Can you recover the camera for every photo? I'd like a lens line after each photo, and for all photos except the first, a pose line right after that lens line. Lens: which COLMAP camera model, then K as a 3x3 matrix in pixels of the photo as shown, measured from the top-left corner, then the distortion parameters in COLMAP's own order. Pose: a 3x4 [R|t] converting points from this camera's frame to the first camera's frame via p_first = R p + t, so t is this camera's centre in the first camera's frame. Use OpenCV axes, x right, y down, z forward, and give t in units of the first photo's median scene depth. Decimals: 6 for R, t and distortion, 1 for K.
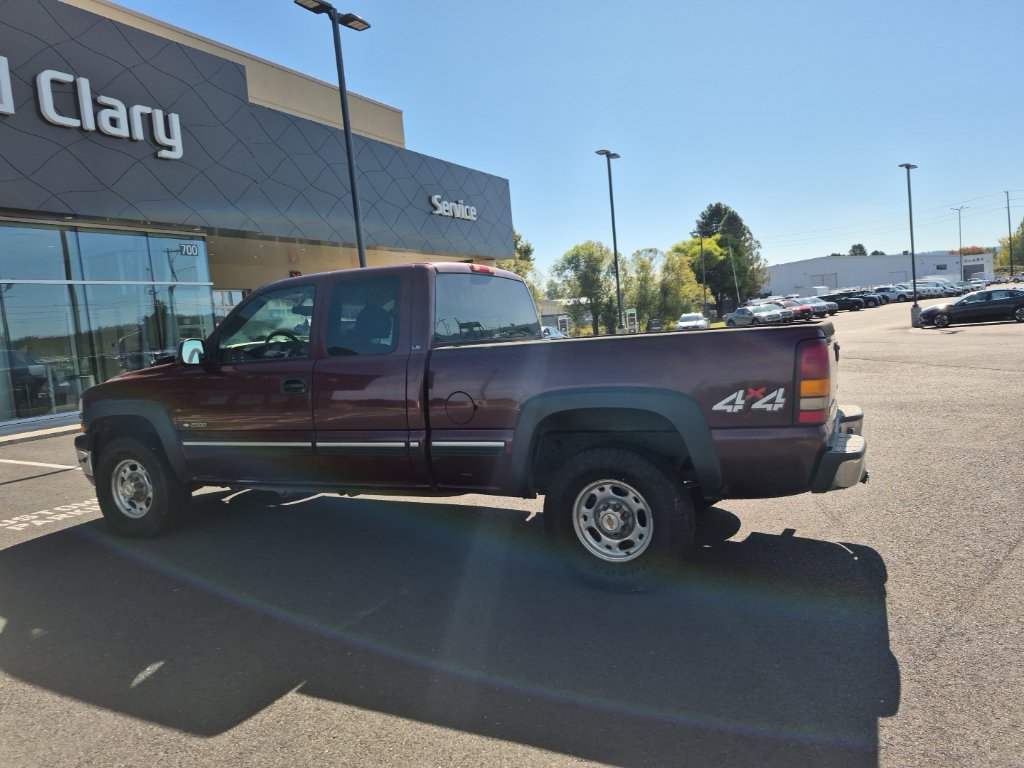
lens RADIAL K [[707.5, 0, 517.0], [0, 707.5, 381.7], [0, 0, 1]] dist [0.075719, -0.082303]
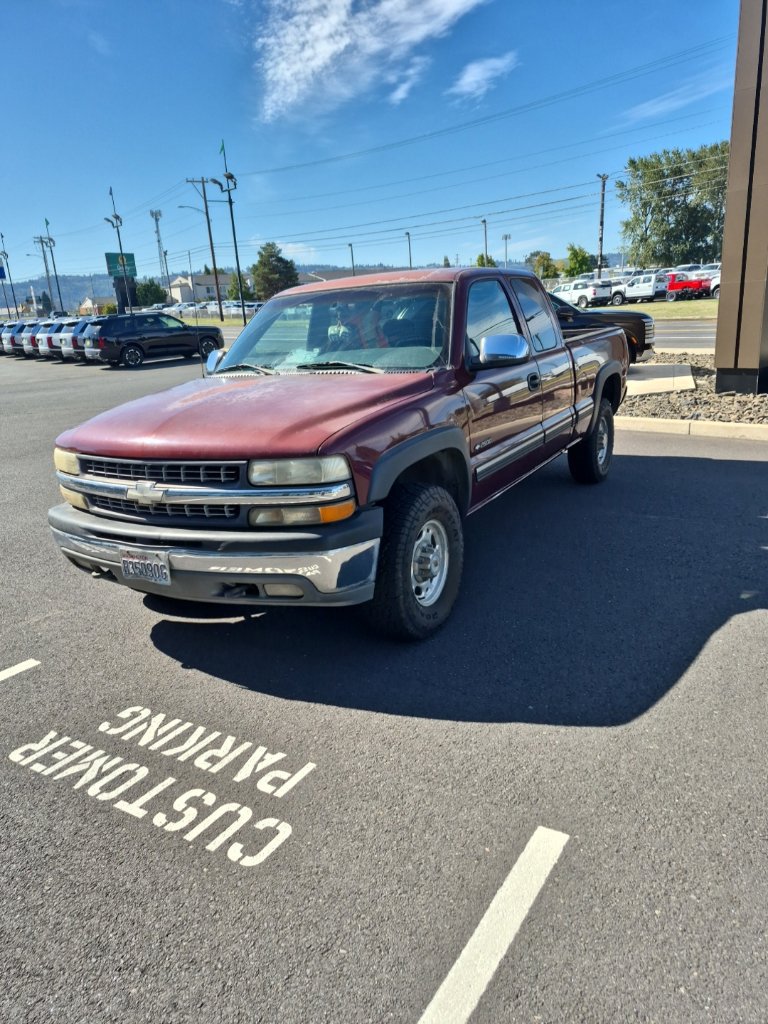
lens RADIAL K [[712.9, 0, 383.6], [0, 712.9, 531.9], [0, 0, 1]] dist [0.074835, -0.080251]
pose [[0.078834, -0.231449, 0.969648, -0.382593], [0.134246, 0.966280, 0.219731, -0.011417], [-0.987807, 0.112849, 0.107247, 0.310985]]
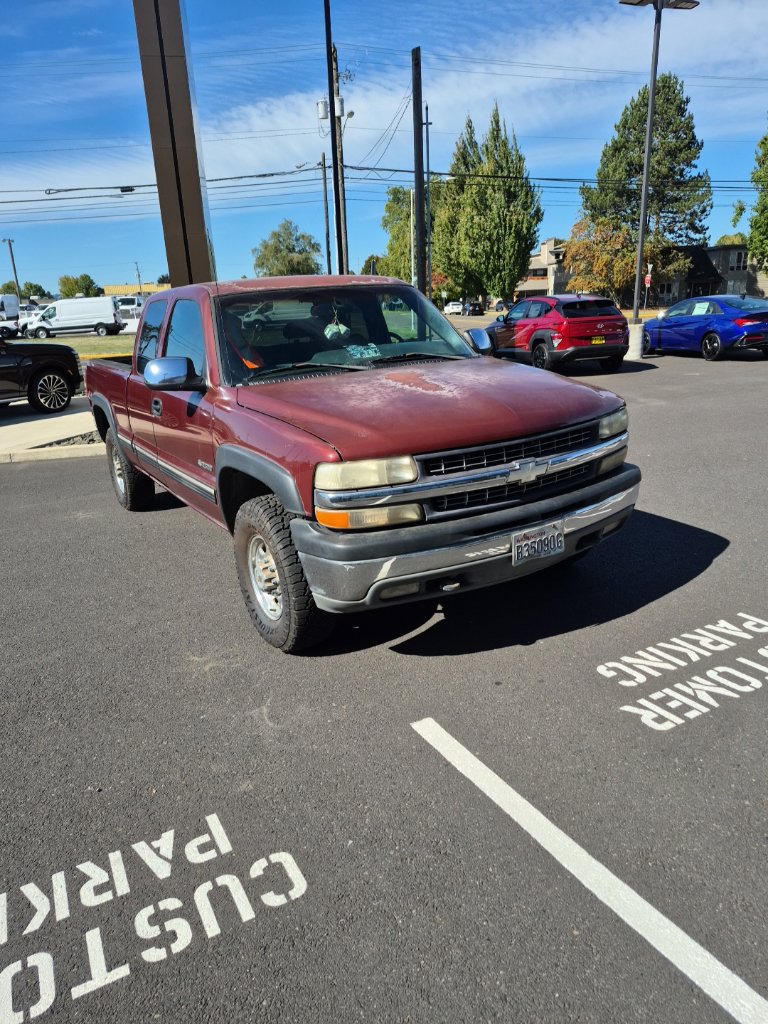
lens RADIAL K [[703.8, 0, 390.1], [0, 703.8, 534.3], [0, 0, 1]] dist [0.055613, -0.060951]
pose [[-0.827017, -0.058564, 0.559119, -0.272035], [0.155247, 0.932093, 0.327264, -0.039461], [-0.540316, 0.357454, -0.761764, 0.566627]]
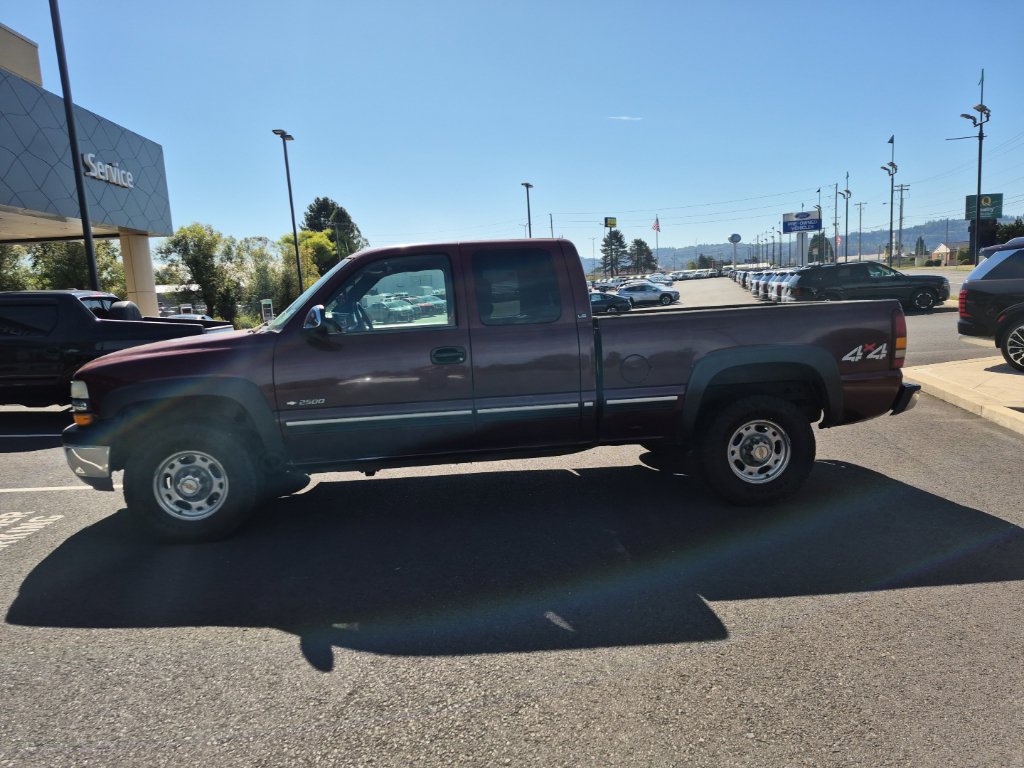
lens RADIAL K [[707.7, 0, 503.1], [0, 707.7, 387.2], [0, 0, 1]] dist [0.118721, -0.132335]
pose [[0.855822, -0.036589, 0.515975, -0.209789], [0.029171, 0.999322, 0.022479, 0.008469], [-0.516448, -0.004187, 0.856308, 0.030410]]
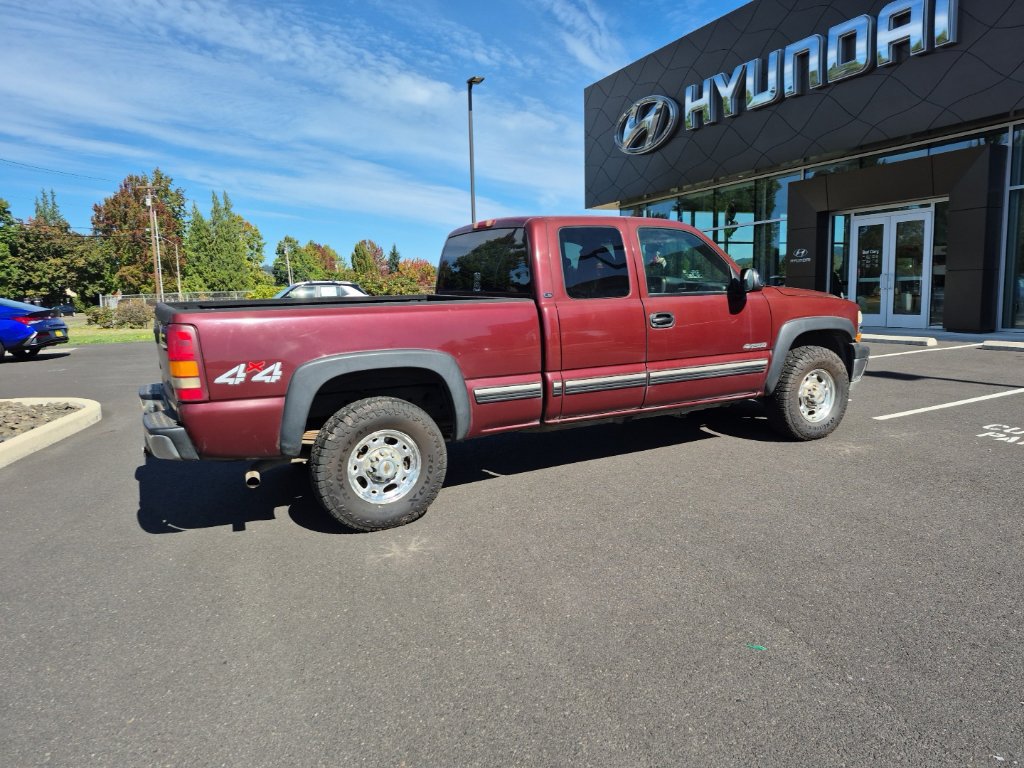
lens RADIAL K [[707.5, 0, 517.0], [0, 707.5, 381.7], [0, 0, 1]] dist [0.075719, -0.082303]
pose [[-0.585693, 0.197858, -0.786013, 0.244751], [0.007639, 0.971052, 0.238745, -0.056043], [0.810497, 0.133827, -0.570250, 0.509785]]
